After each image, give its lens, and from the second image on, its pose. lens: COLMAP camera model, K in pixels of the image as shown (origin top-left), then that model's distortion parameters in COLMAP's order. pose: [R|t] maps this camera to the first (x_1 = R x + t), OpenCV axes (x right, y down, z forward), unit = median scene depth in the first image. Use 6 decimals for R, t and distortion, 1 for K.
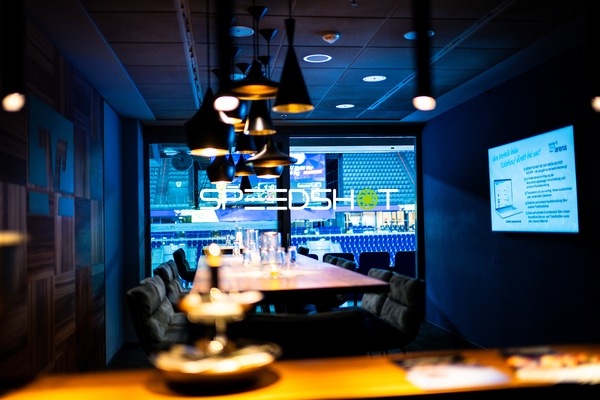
lens RADIAL K [[592.4, 0, 300.0], [0, 592.4, 200.0], [0, 0, 1]] dist [-0.008373, 0.024609]
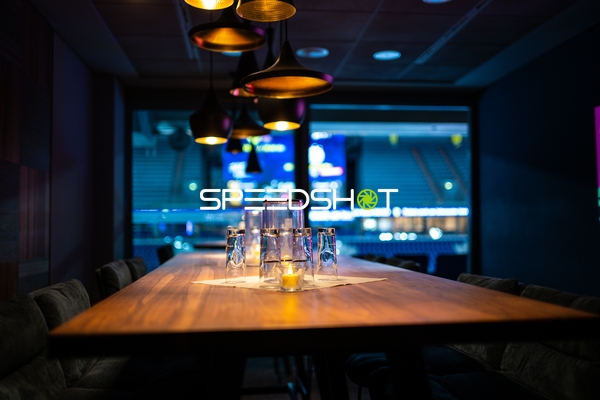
lens RADIAL K [[592.4, 0, 300.0], [0, 592.4, 200.0], [0, 0, 1]] dist [-0.008373, 0.024609]
pose [[0.999551, 0.013871, -0.026543, -0.009535], [-0.014052, 0.999879, -0.006642, 0.025478], [0.026447, 0.007012, 0.999626, 0.213916]]
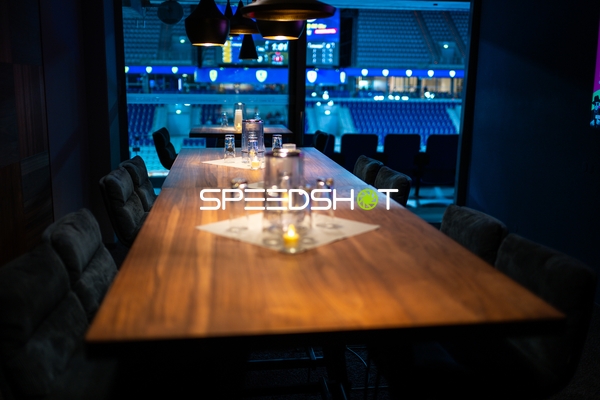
lens RADIAL K [[592.4, 0, 300.0], [0, 592.4, 200.0], [0, 0, 1]] dist [-0.008373, 0.024609]
pose [[0.999243, 0.038439, -0.005926, -0.013556], [-0.036050, 0.972567, 0.229813, -0.010350], [0.014598, -0.229425, 0.973217, 0.207163]]
